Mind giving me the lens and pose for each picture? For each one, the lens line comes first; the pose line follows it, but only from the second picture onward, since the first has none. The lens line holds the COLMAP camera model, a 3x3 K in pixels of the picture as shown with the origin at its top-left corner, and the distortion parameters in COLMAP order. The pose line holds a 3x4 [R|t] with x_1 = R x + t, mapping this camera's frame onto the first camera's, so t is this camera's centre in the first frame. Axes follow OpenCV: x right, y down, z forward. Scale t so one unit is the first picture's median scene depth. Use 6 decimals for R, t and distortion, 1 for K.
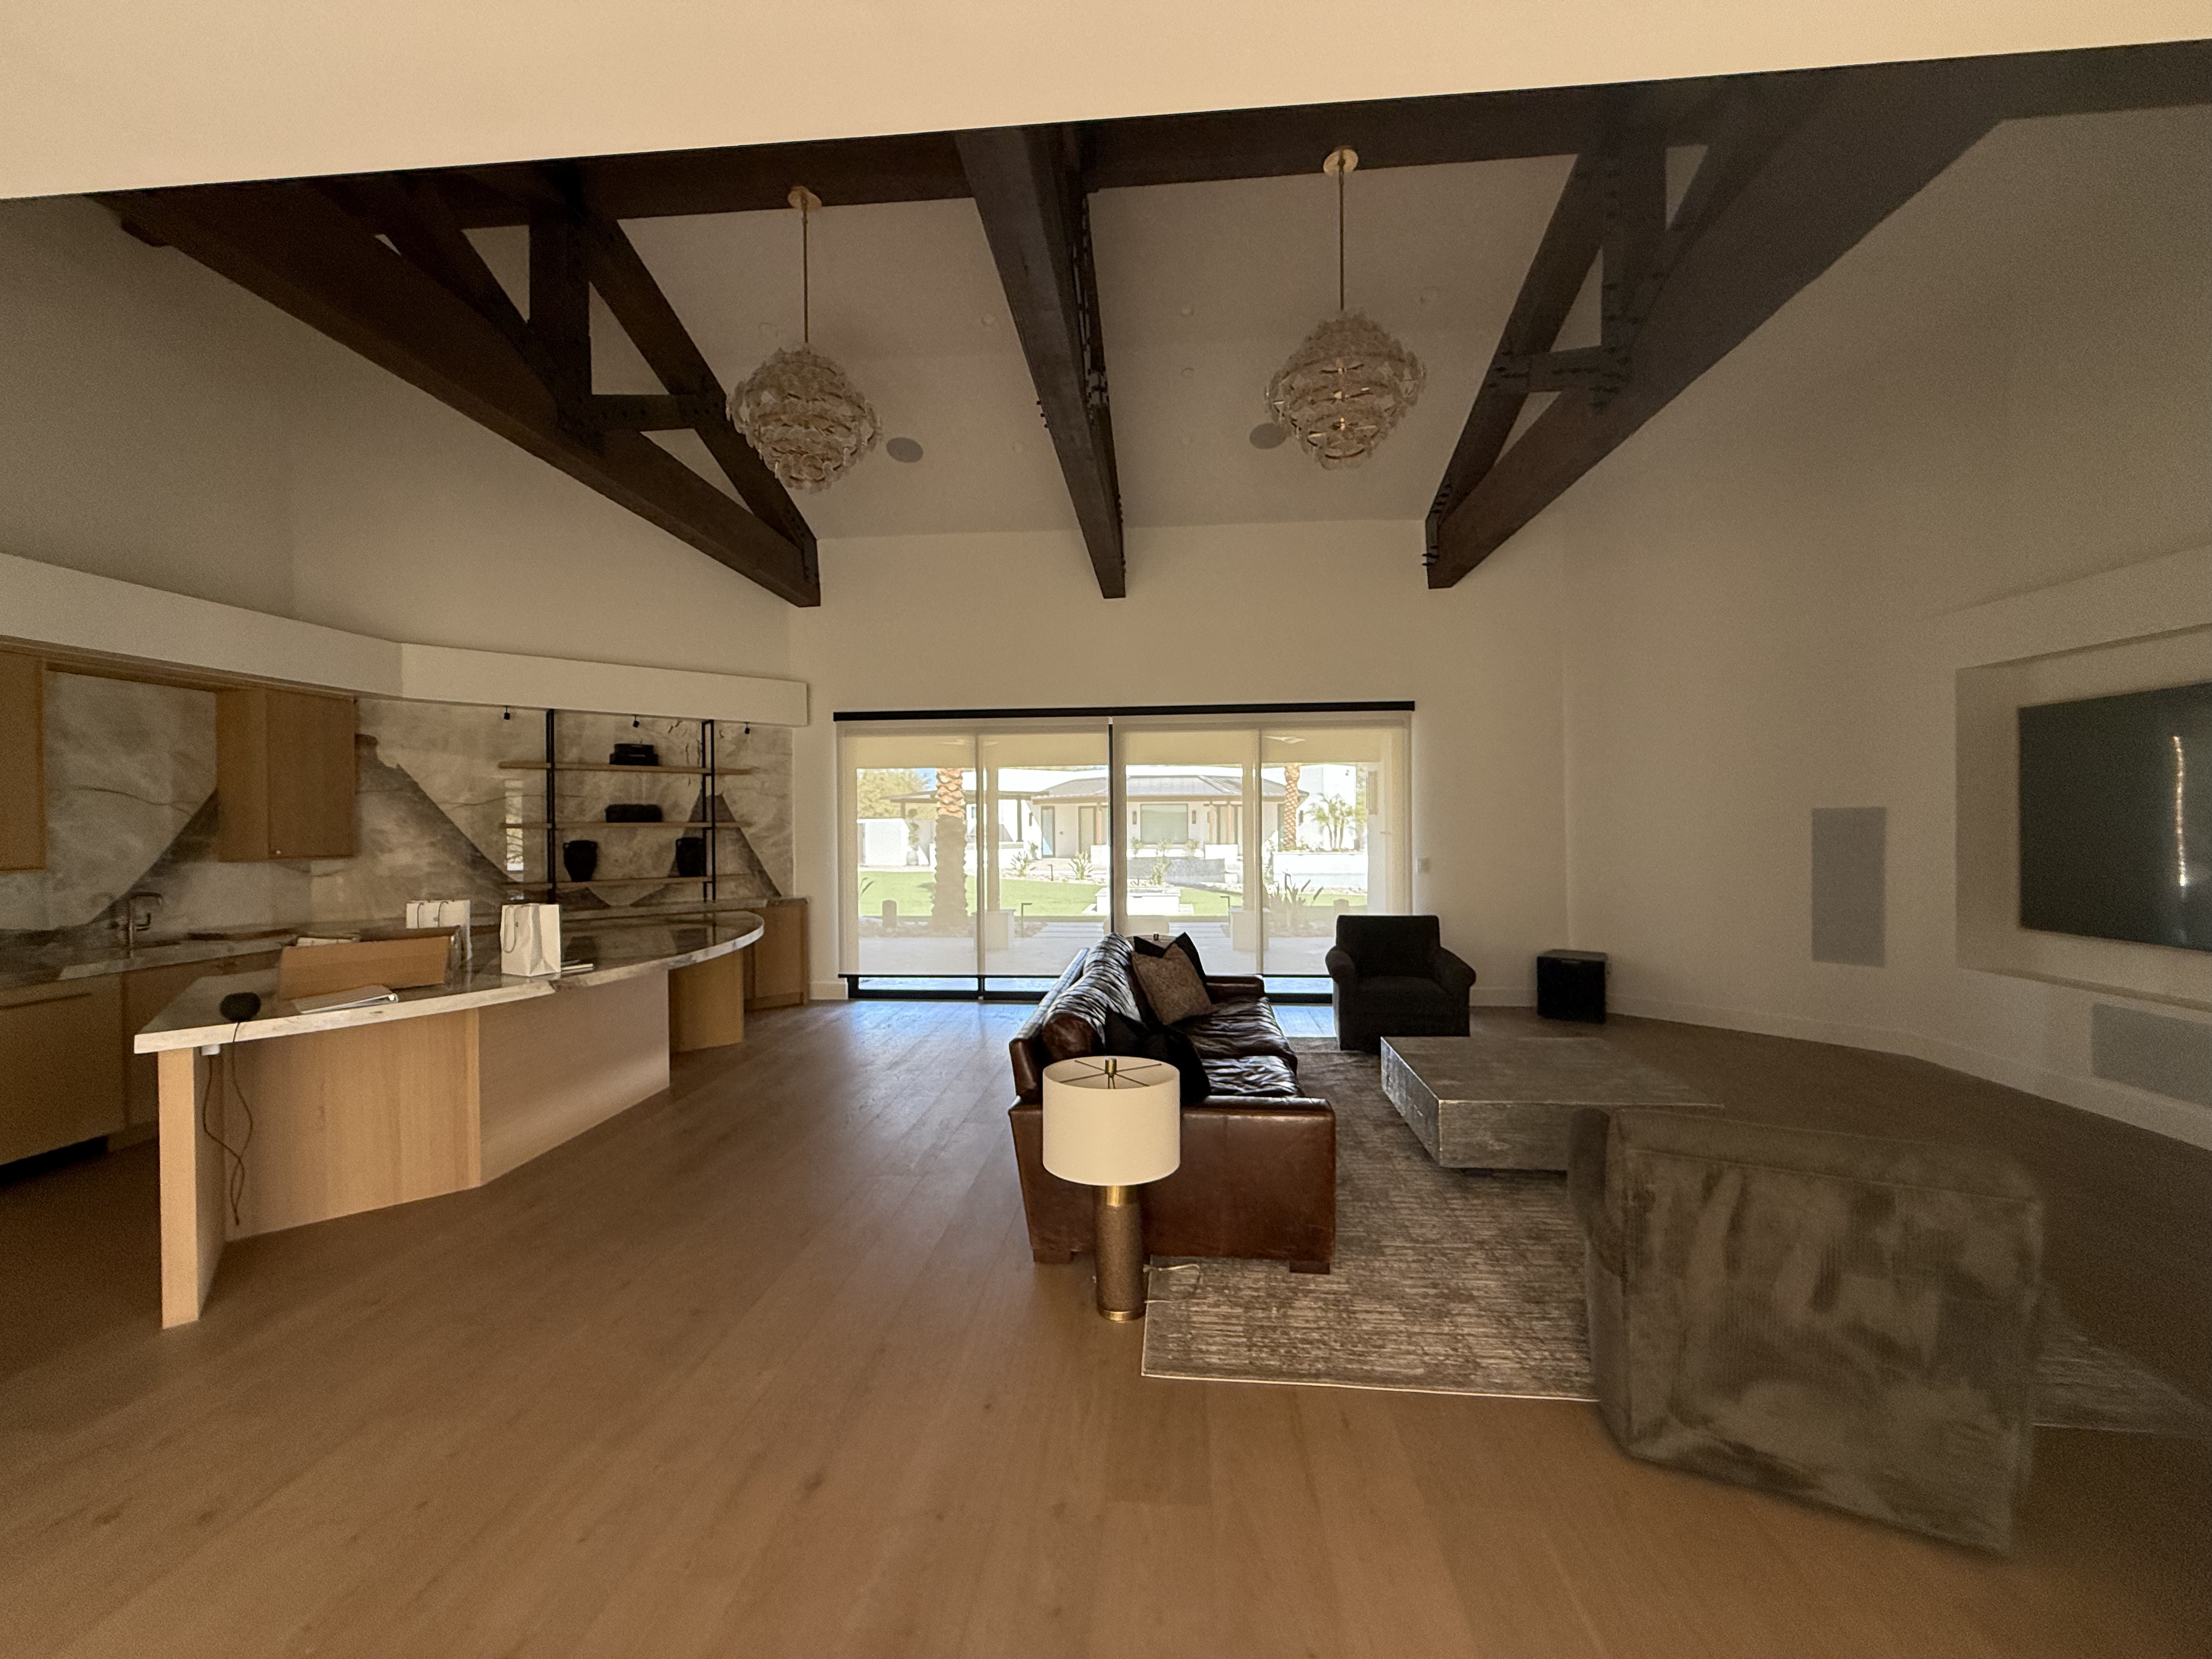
lens RADIAL K [[886.4, 0, 1097.4], [0, 886.4, 830.5], [0, 0, 1]] dist [-0.000327, 0.000521]
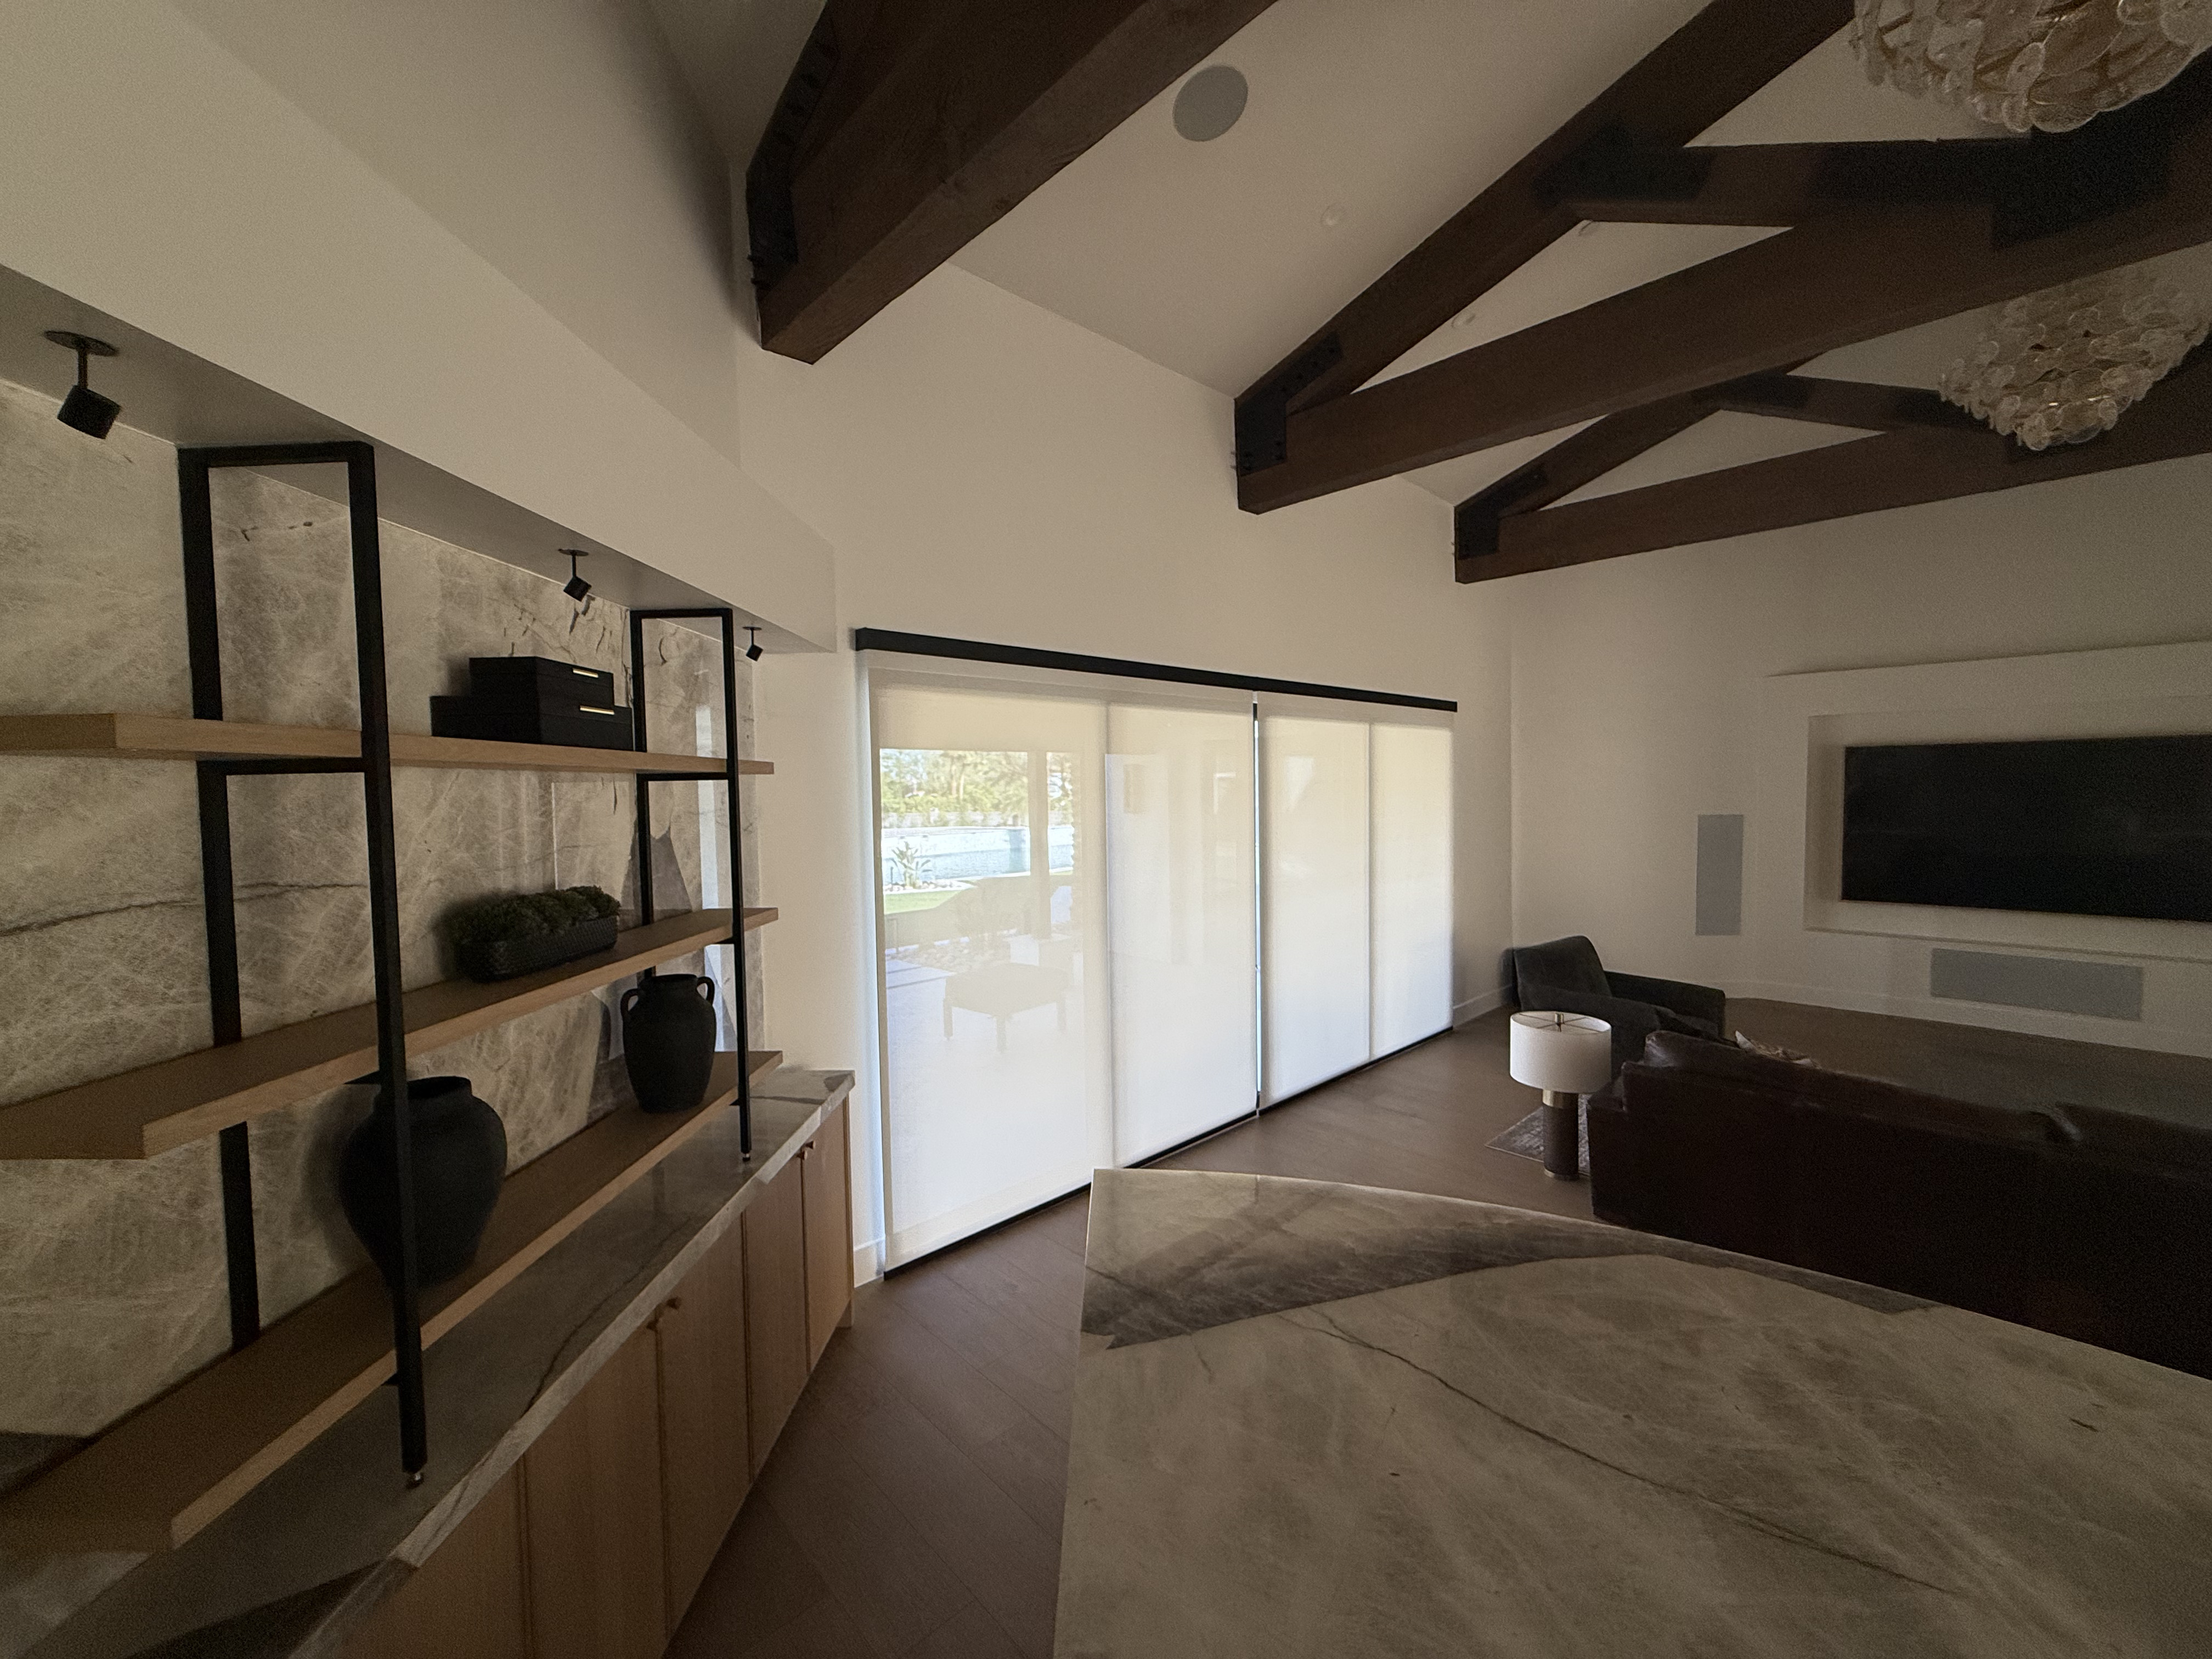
lens RADIAL K [[886.4, 0, 1106.8], [0, 886.4, 826.5], [0, 0, 1]] dist [-0.000327, 0.000521]
pose [[0.658356, -0.035294, 0.751879, -0.614616], [0.016987, 0.999342, 0.032036, -0.055433], [-0.752515, -0.008319, 0.658522, 0.708822]]
